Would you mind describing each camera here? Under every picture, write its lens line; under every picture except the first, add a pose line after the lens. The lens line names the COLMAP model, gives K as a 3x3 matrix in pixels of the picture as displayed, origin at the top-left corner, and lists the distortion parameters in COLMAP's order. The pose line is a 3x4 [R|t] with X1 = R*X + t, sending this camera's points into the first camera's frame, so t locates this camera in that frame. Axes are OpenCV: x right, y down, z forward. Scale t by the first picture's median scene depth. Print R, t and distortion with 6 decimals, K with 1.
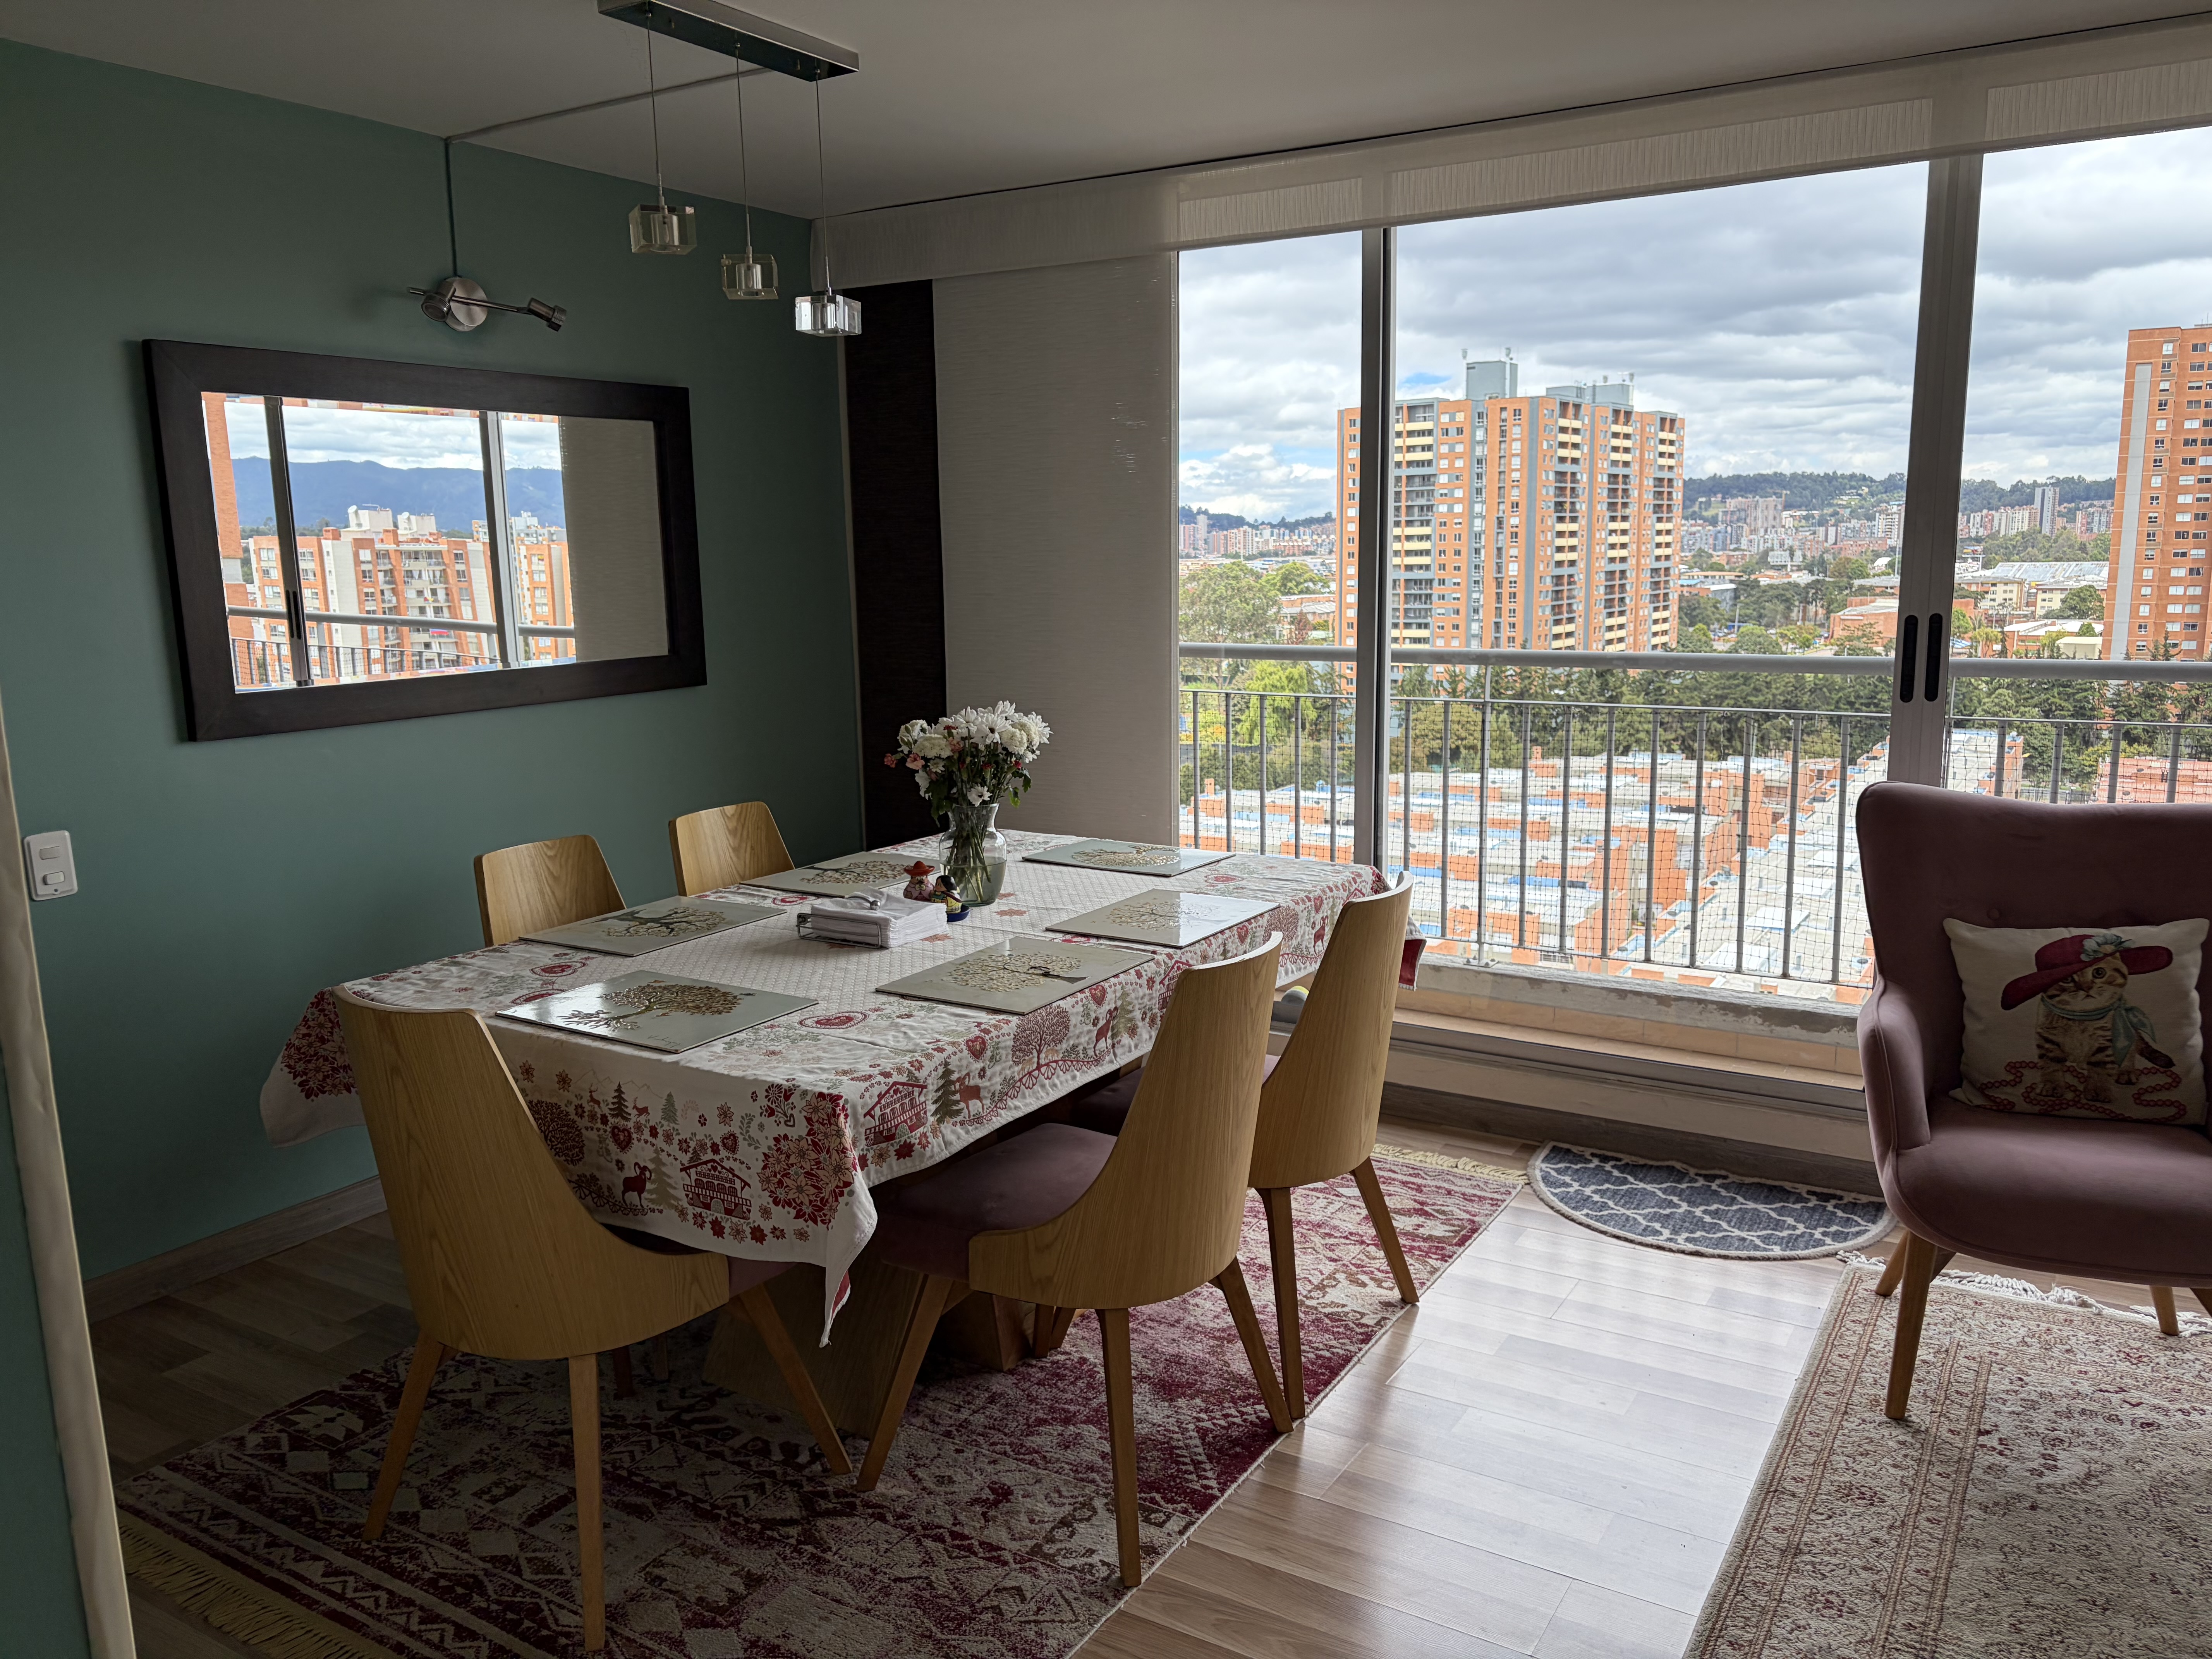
lens RADIAL K [[1687.8, 0, 1110.9], [0, 1687.8, 843.3], [0, 0, 1]] dist [0.056538, -0.050166]
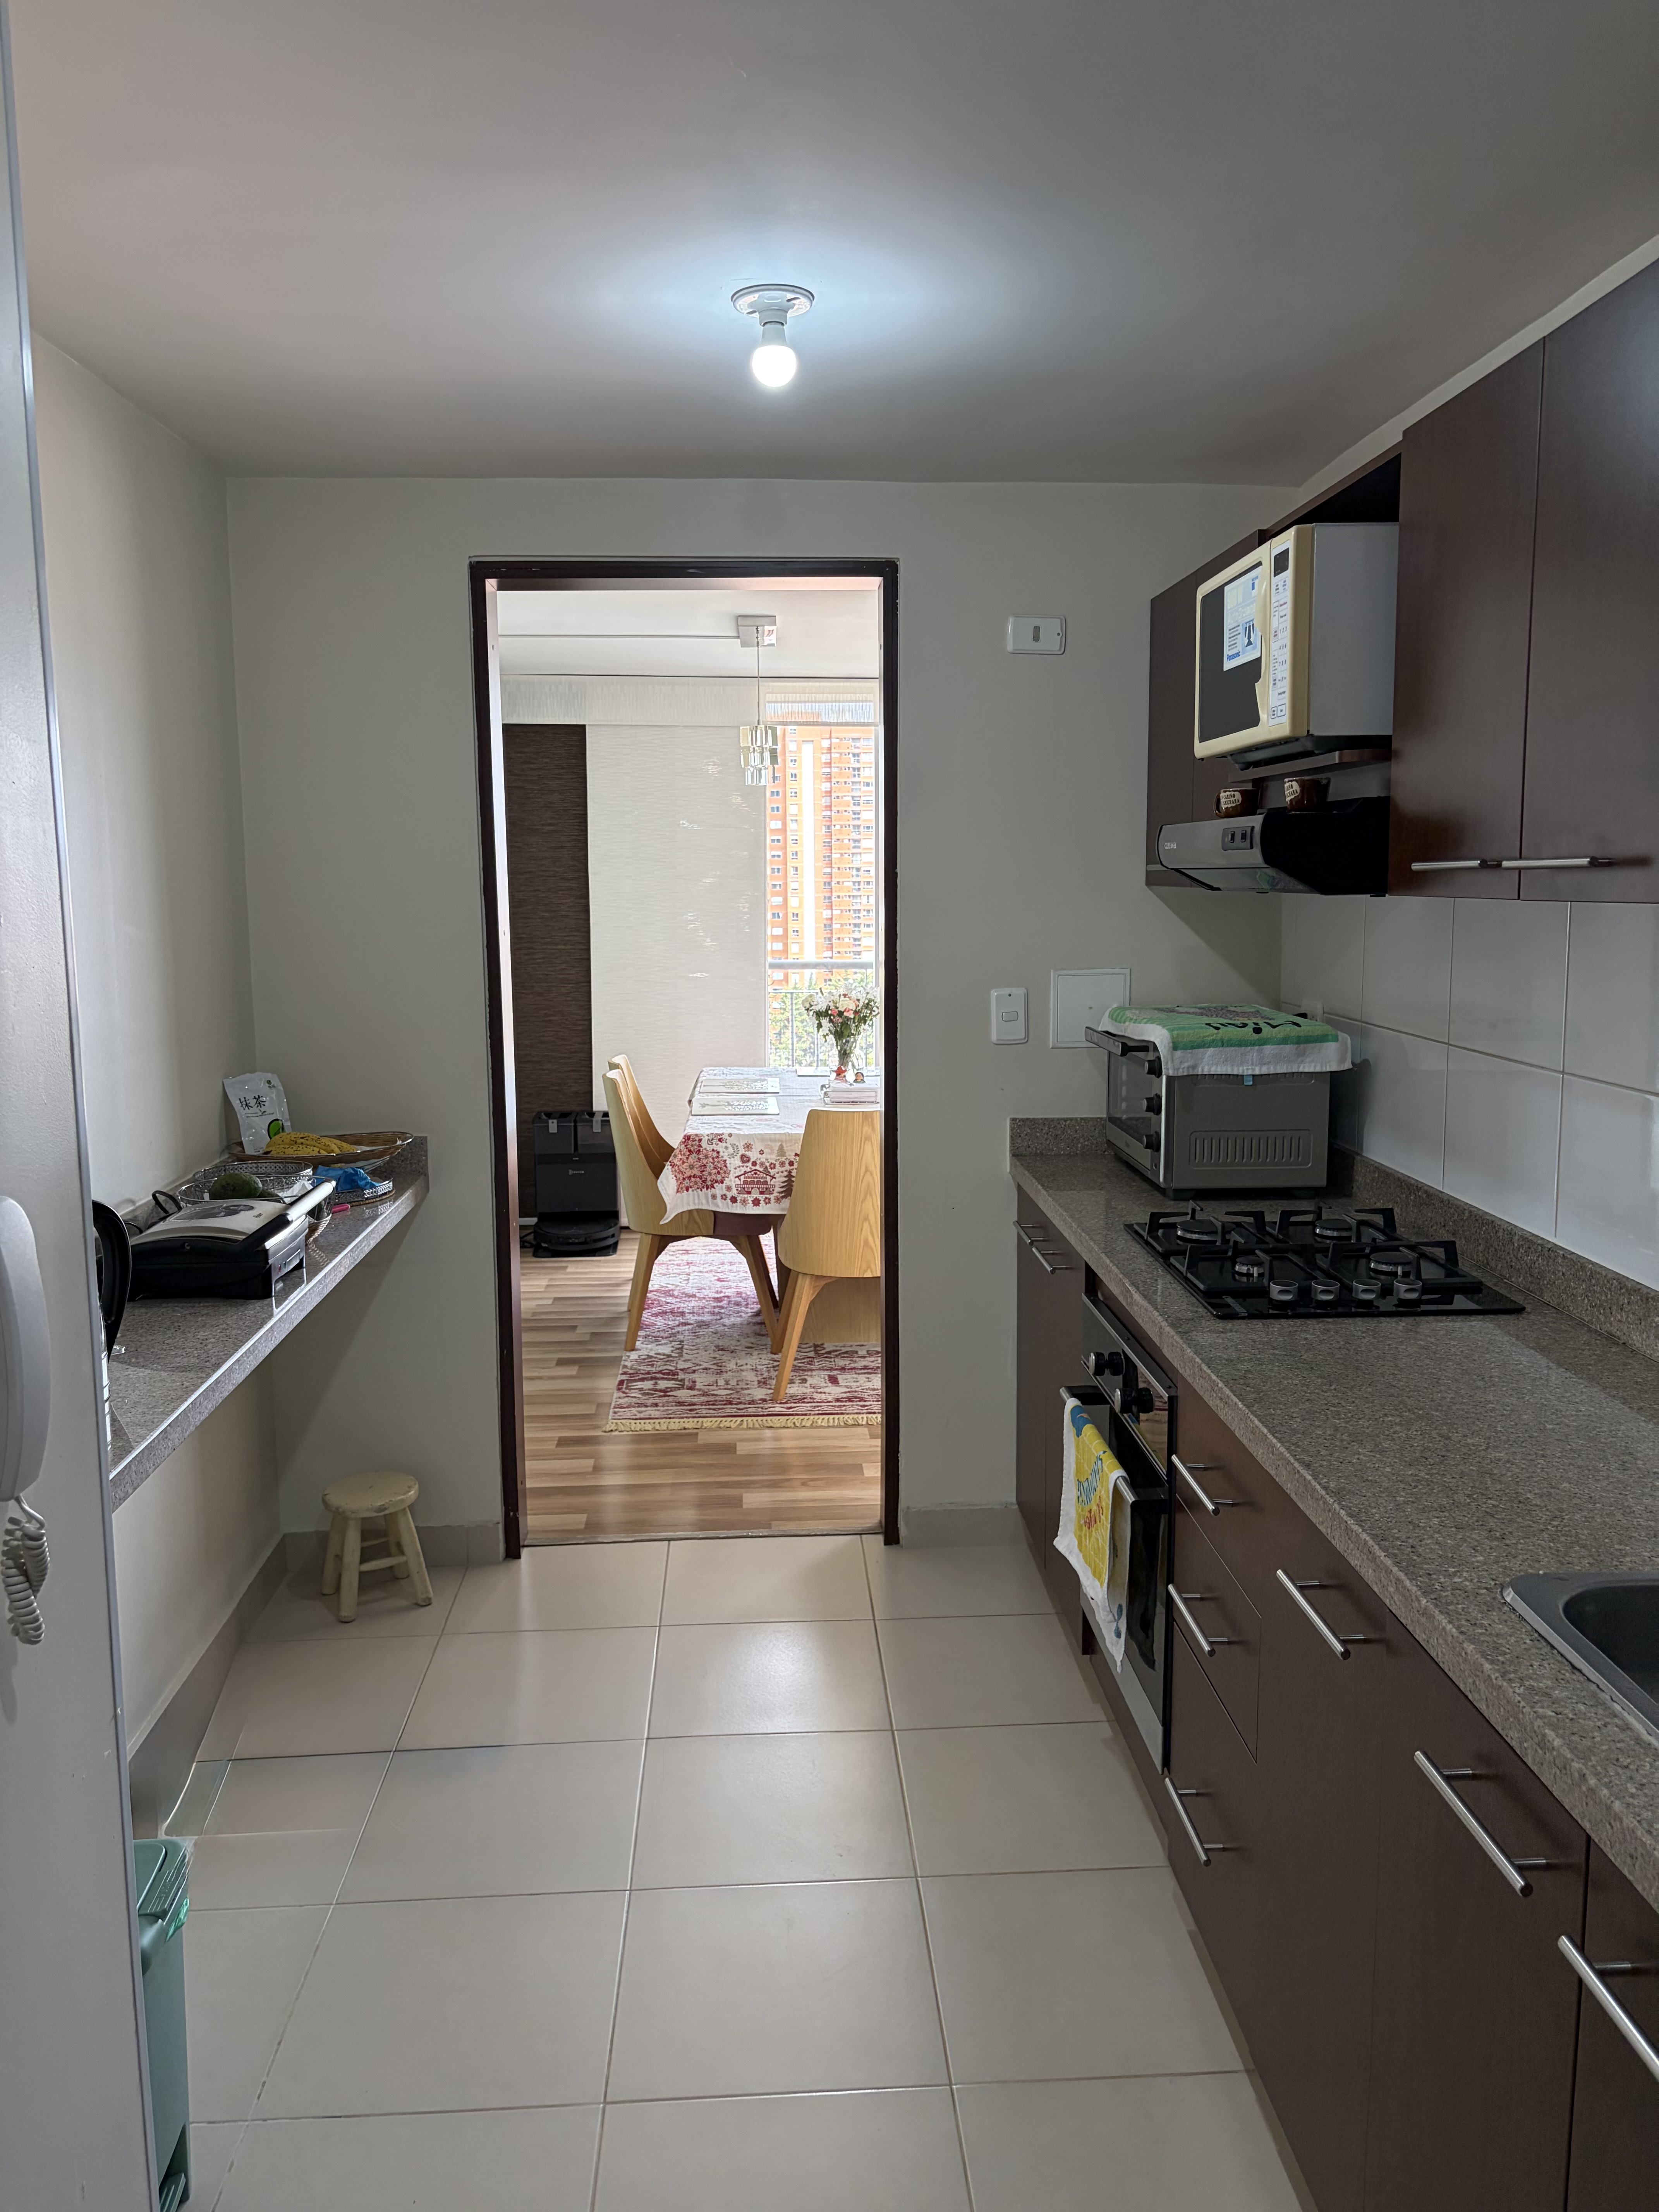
lens RADIAL K [[1687.8, 0, 833.7], [0, 1687.8, 1101.0], [0, 0, 1]] dist [0.056538, -0.050166]
pose [[0.820894, -0.066060, 0.567247, -0.978482], [0.093419, 0.995440, -0.019265, 0.070822], [-0.563388, 0.068807, 0.823322, -0.446097]]
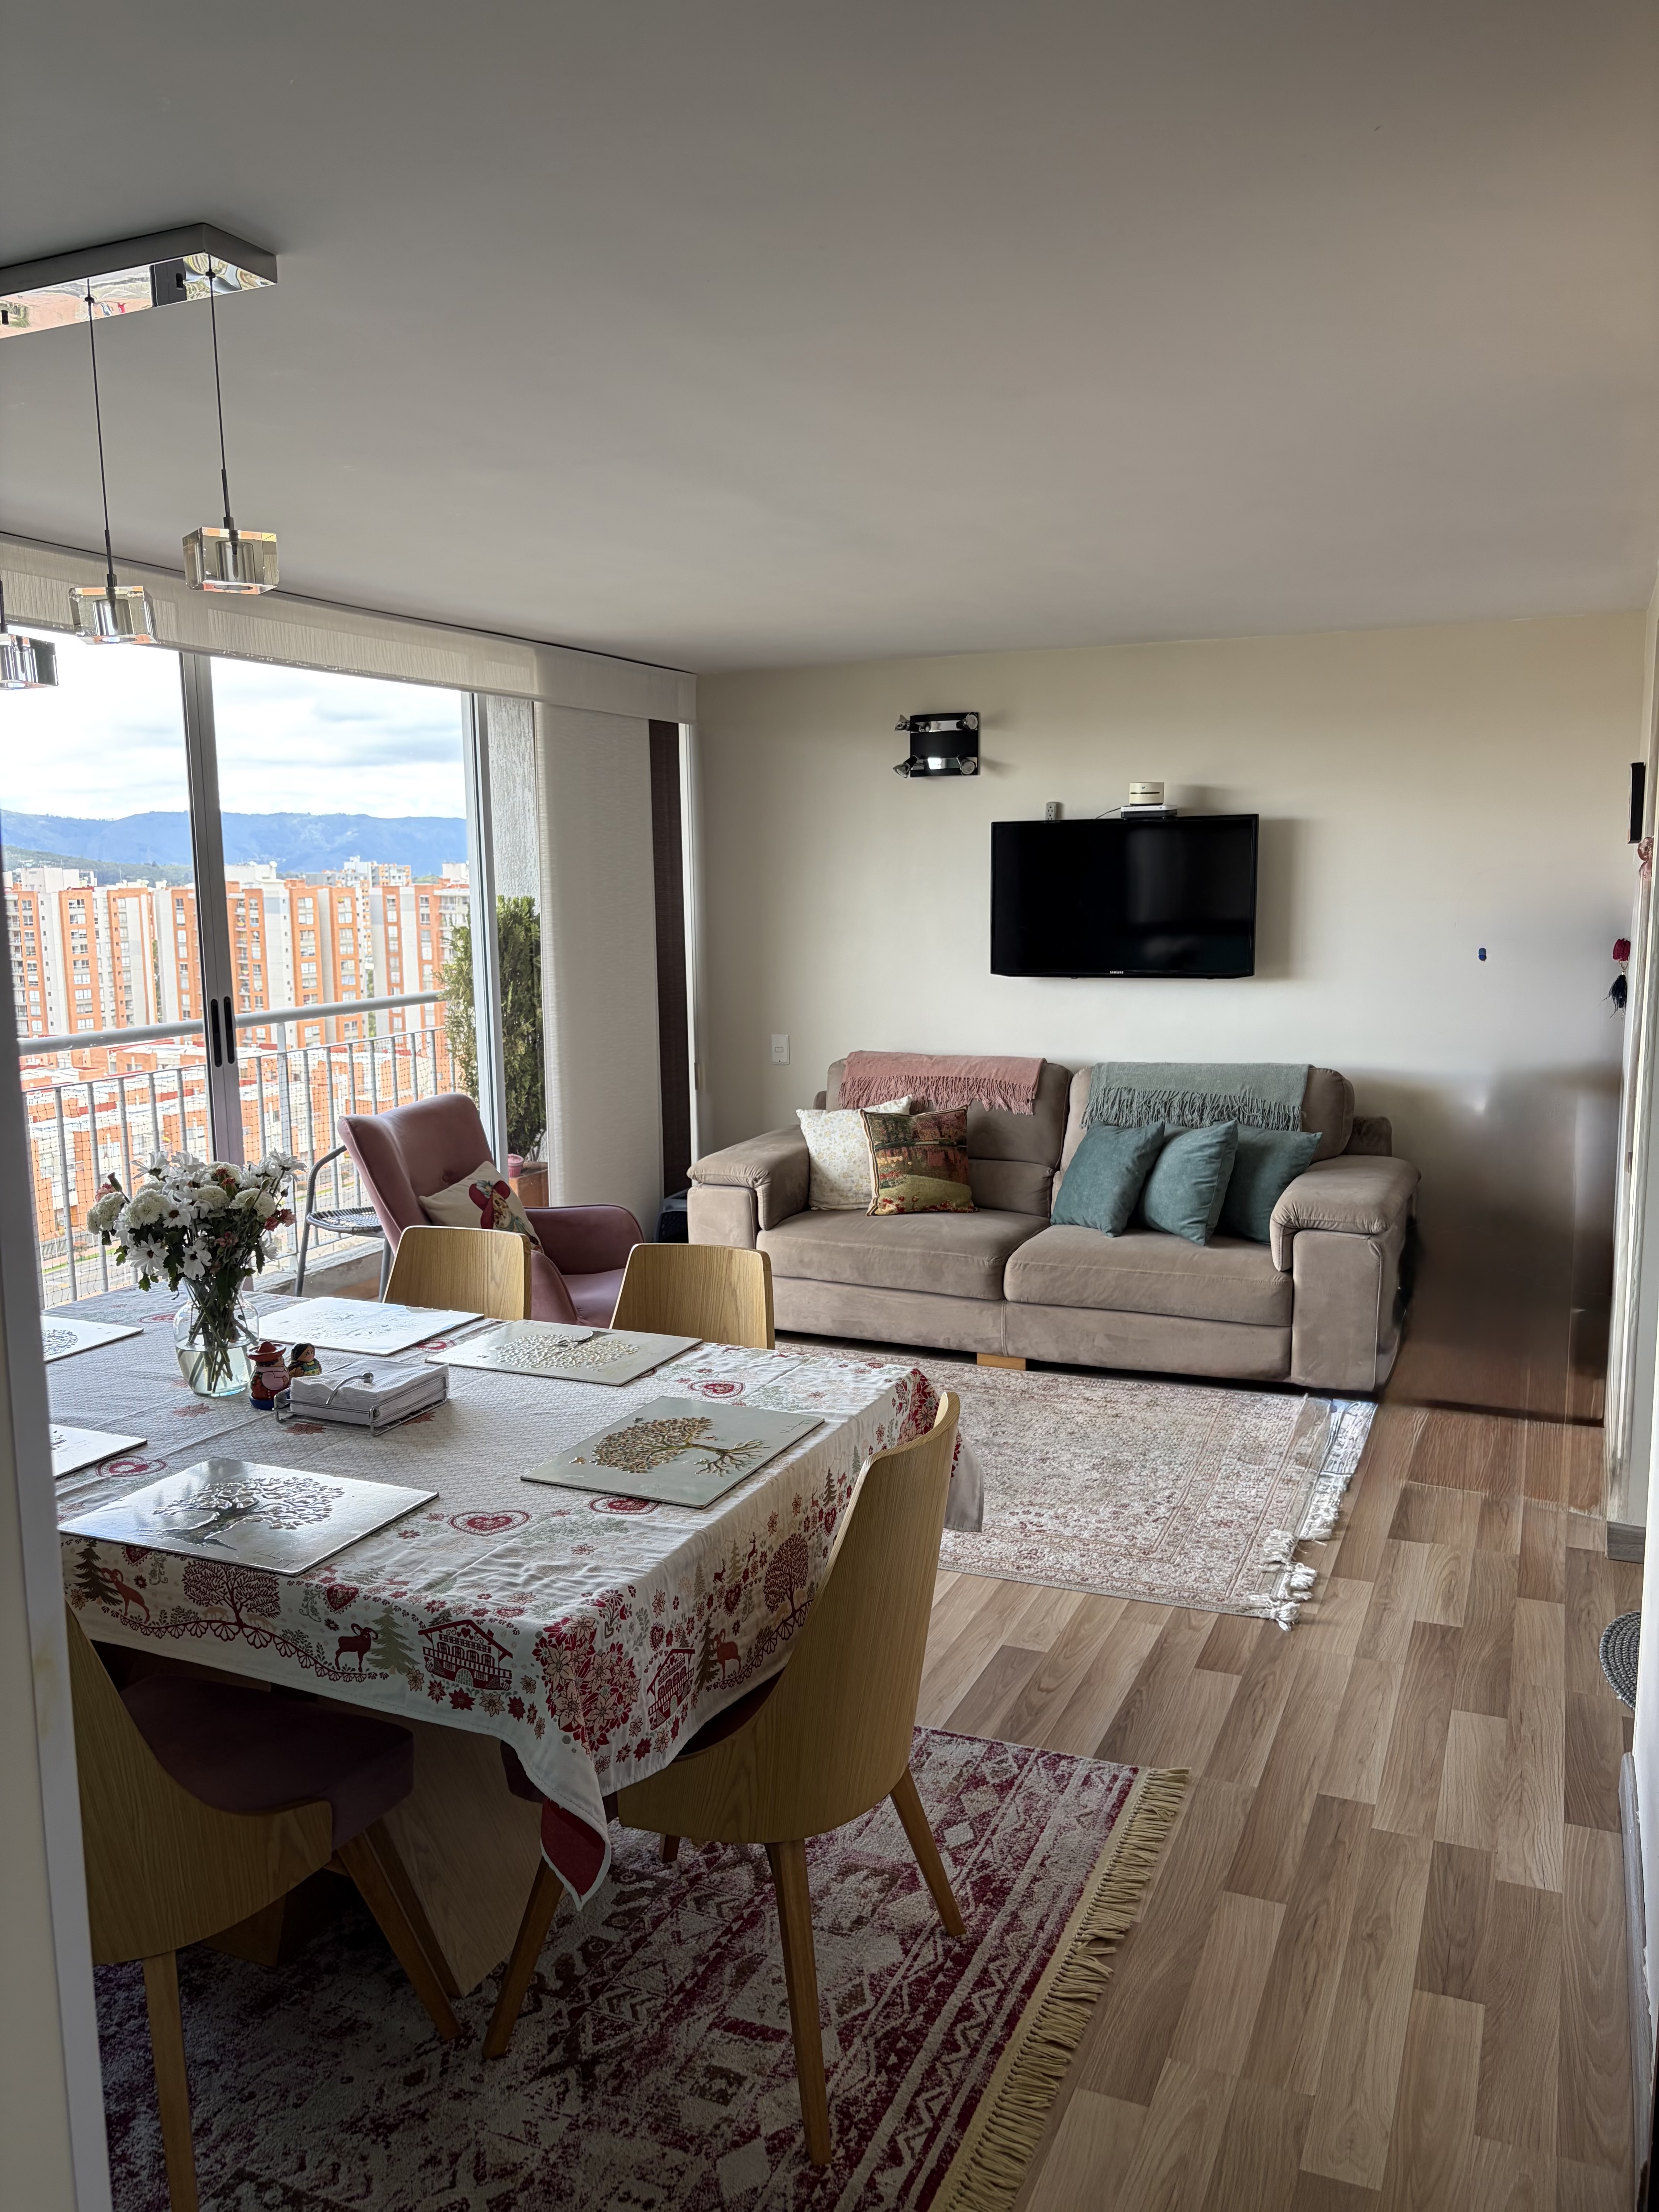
lens RADIAL K [[1687.8, 0, 833.4], [0, 1687.8, 1111.9], [0, 0, 1]] dist [0.056538, -0.050166]
pose [[-0.140164, -0.123352, 0.982414, -0.795184], [0.194672, 0.969409, 0.149494, -0.141504], [-0.970802, 0.212202, -0.111863, 0.654686]]
